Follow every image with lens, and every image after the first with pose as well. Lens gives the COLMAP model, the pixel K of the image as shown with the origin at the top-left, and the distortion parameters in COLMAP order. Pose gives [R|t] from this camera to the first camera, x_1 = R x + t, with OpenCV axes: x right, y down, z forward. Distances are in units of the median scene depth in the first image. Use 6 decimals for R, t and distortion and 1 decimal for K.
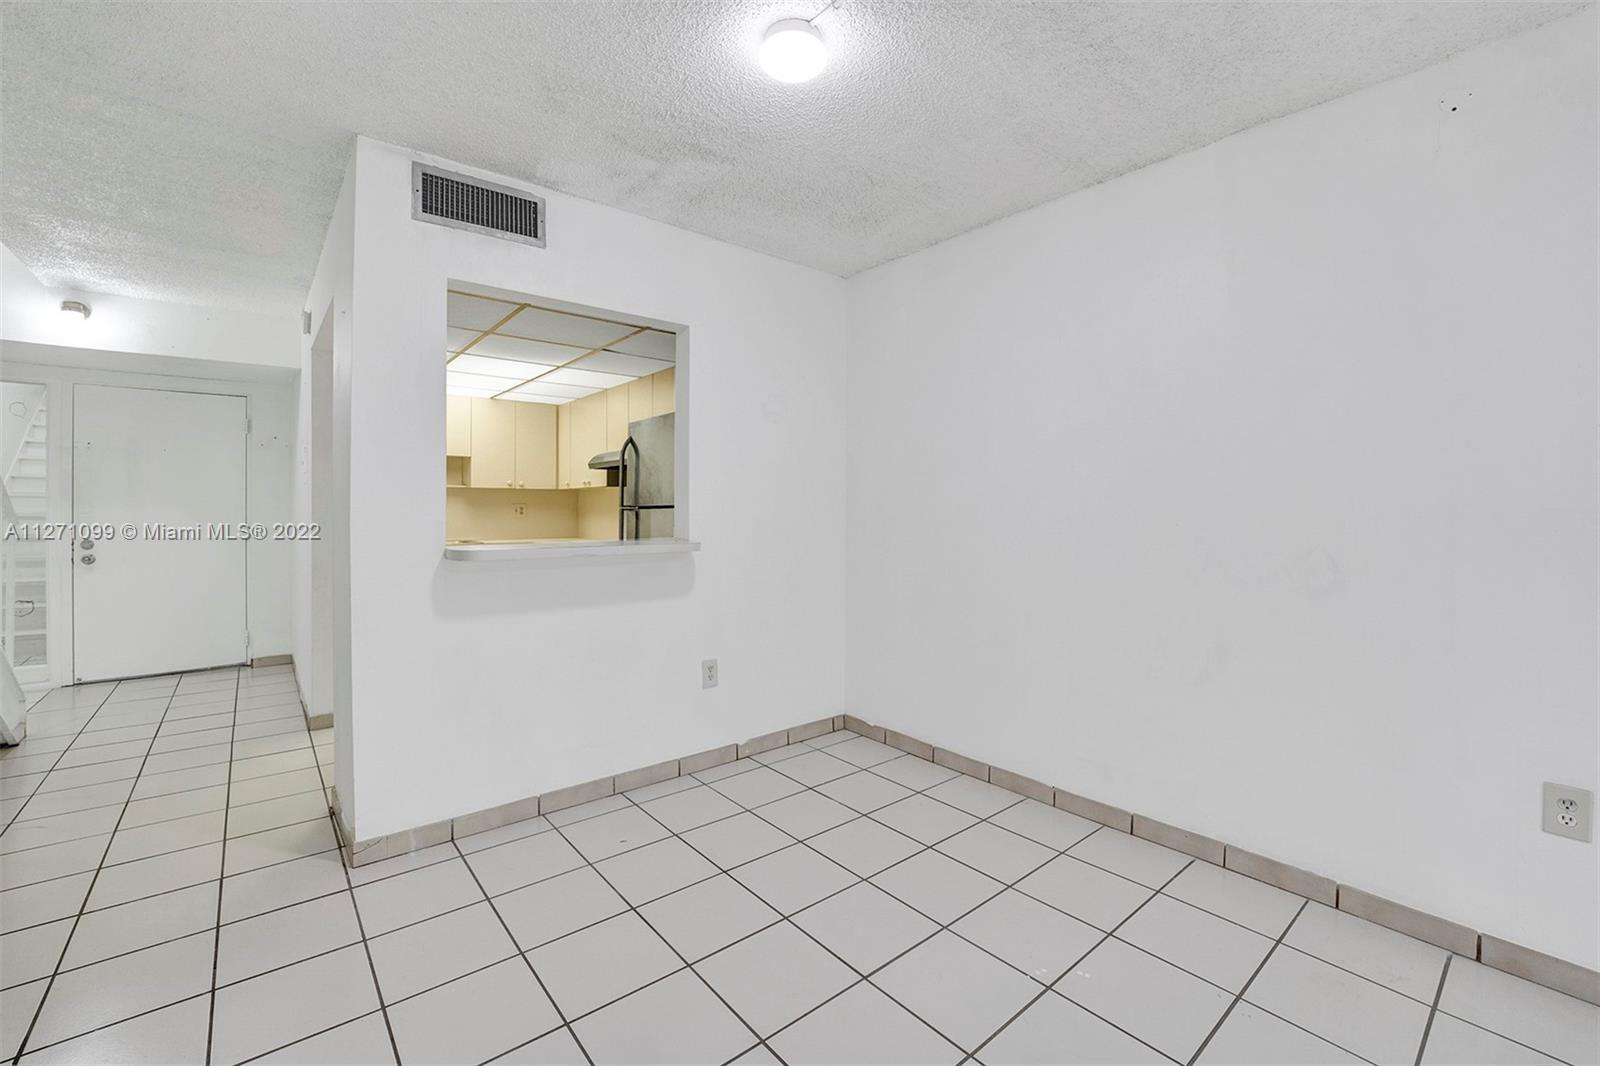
lens RADIAL K [[667.6, 0, 791.4], [0, 667.6, 502.6], [0, 0, 1]] dist [-0.001559, -0.000592]
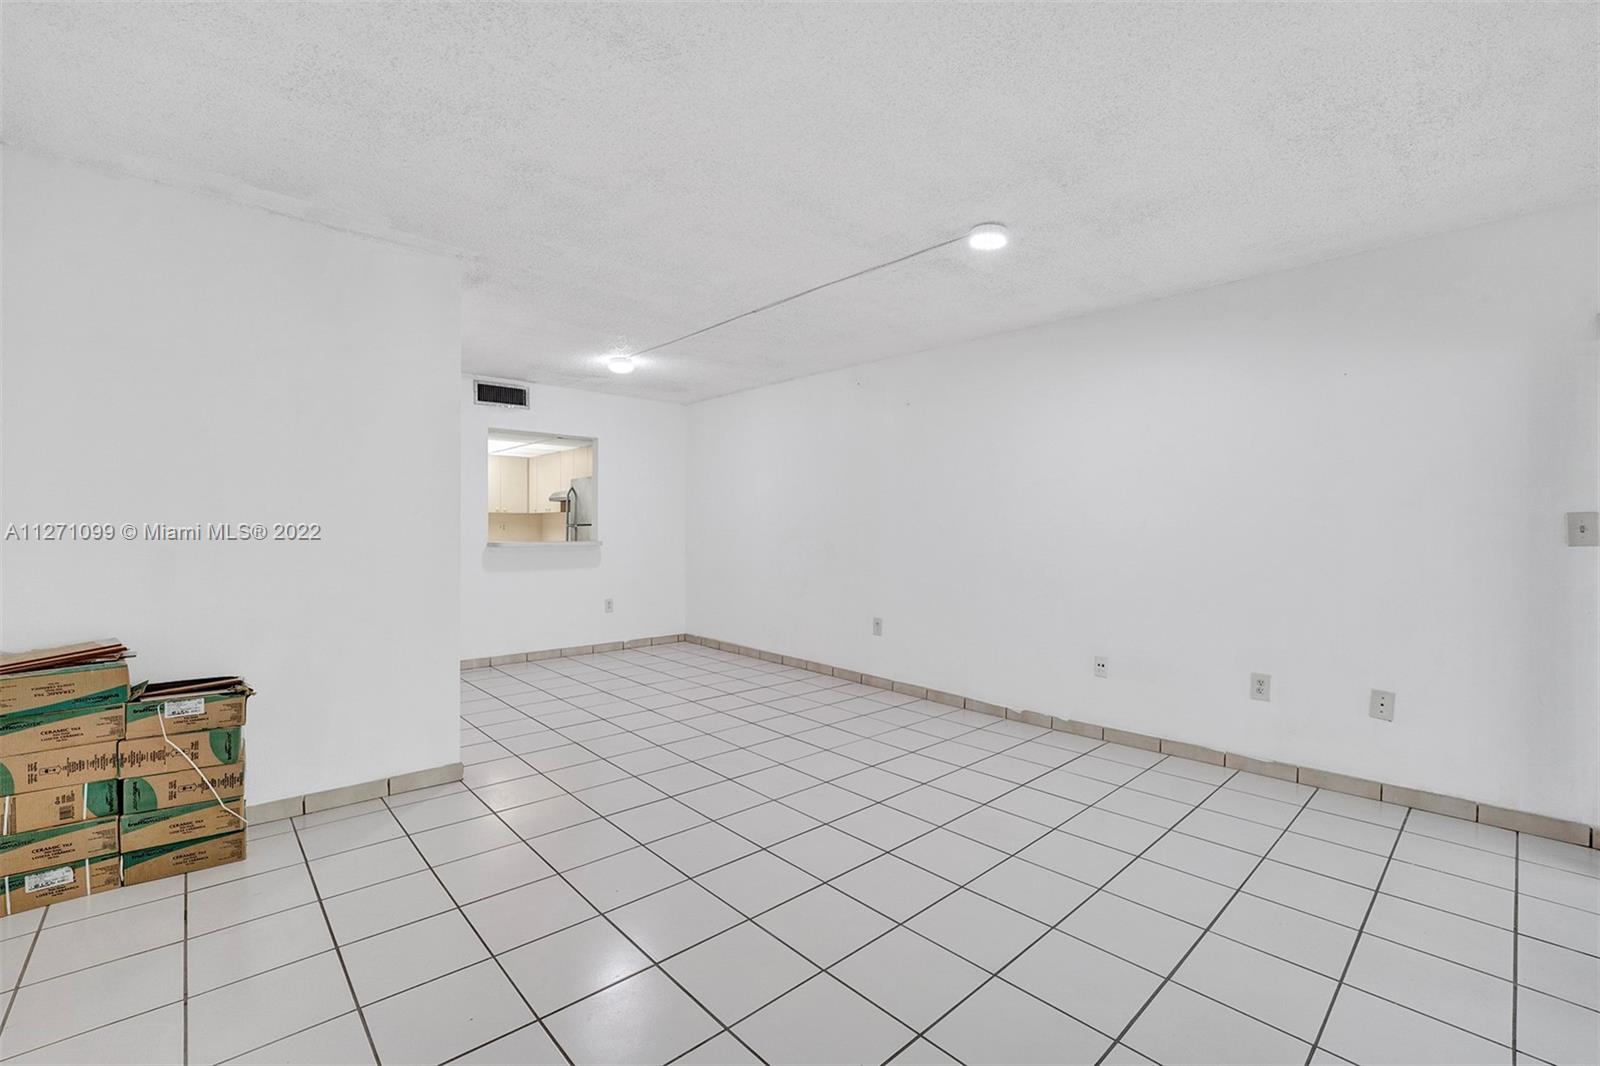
lens RADIAL K [[703.4, 0, 805.9], [0, 703.4, 528.9], [0, 0, 1]] dist [-0.013778, 0.000630]
pose [[0.998590, 0.000468, 0.053091, 0.268674], [-0.001159, 0.999915, 0.012989, -0.007293], [-0.053081, -0.013032, 0.998505, -0.865942]]
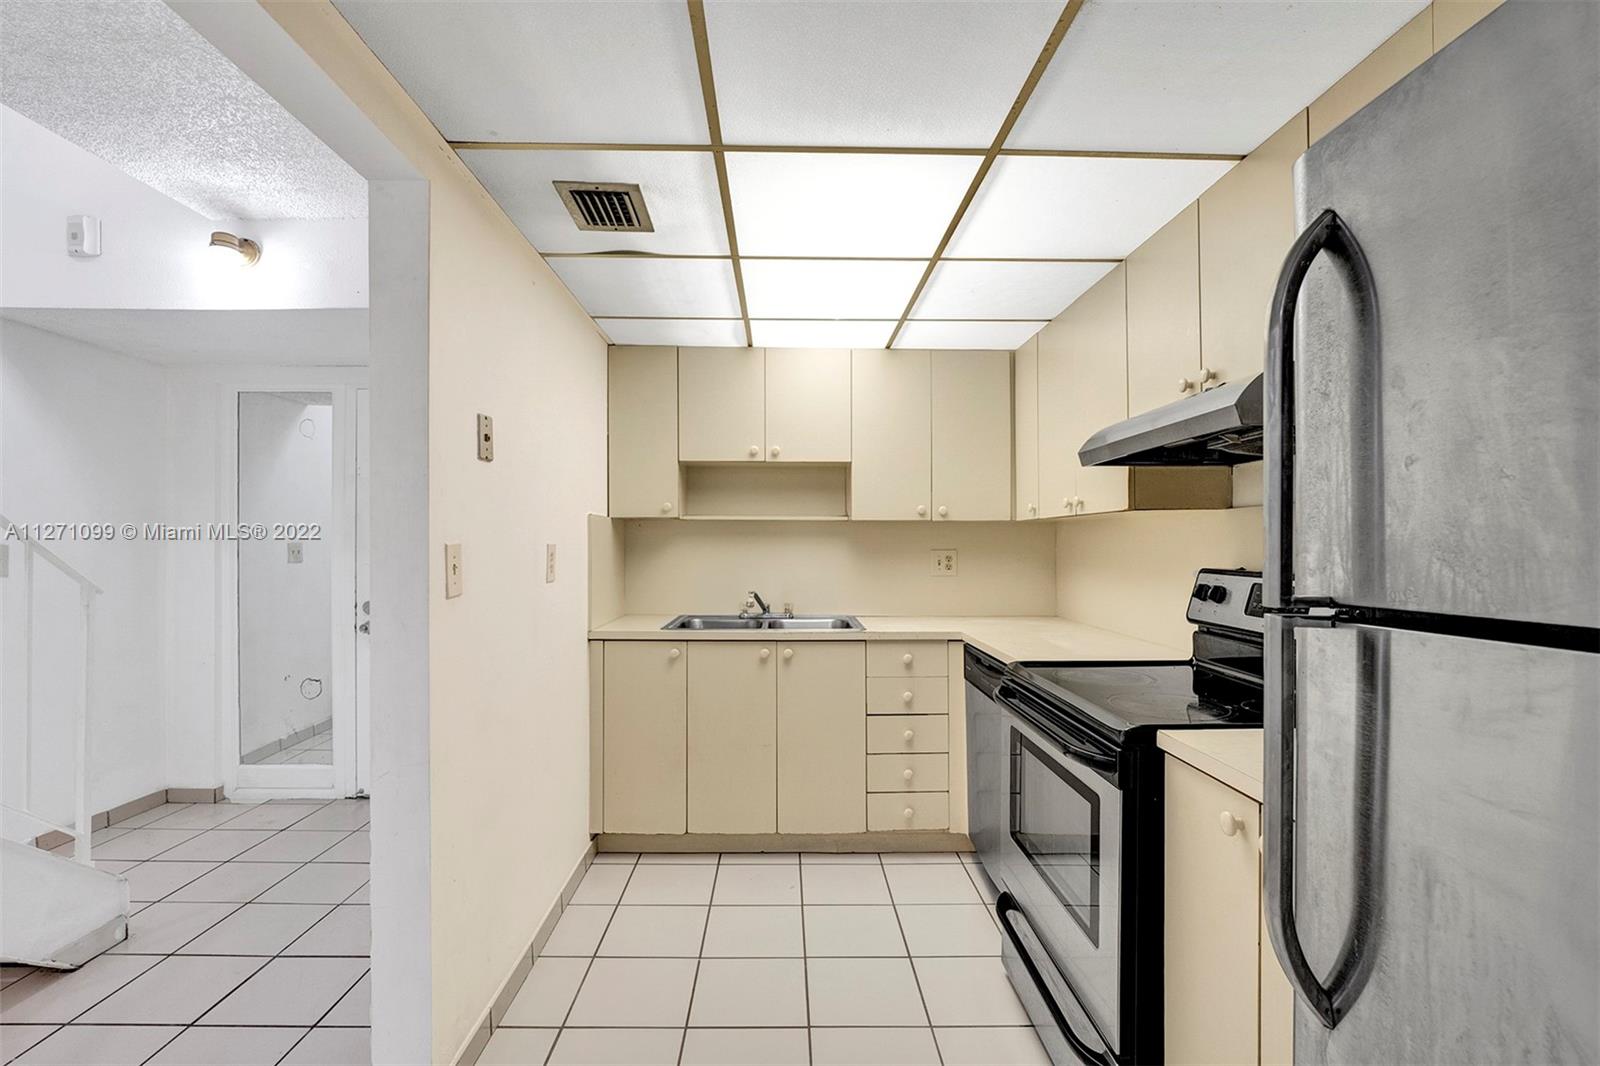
lens RADIAL K [[704.8, 0, 796.3], [0, 704.8, 537.8], [0, 0, 1]] dist [-0.025623, -0.000340]
pose [[0.780814, -0.001797, -0.624762, -0.214341], [0.003755, 0.999991, 0.001816, -0.012601], [0.624753, -0.003763, 0.780813, 0.697772]]
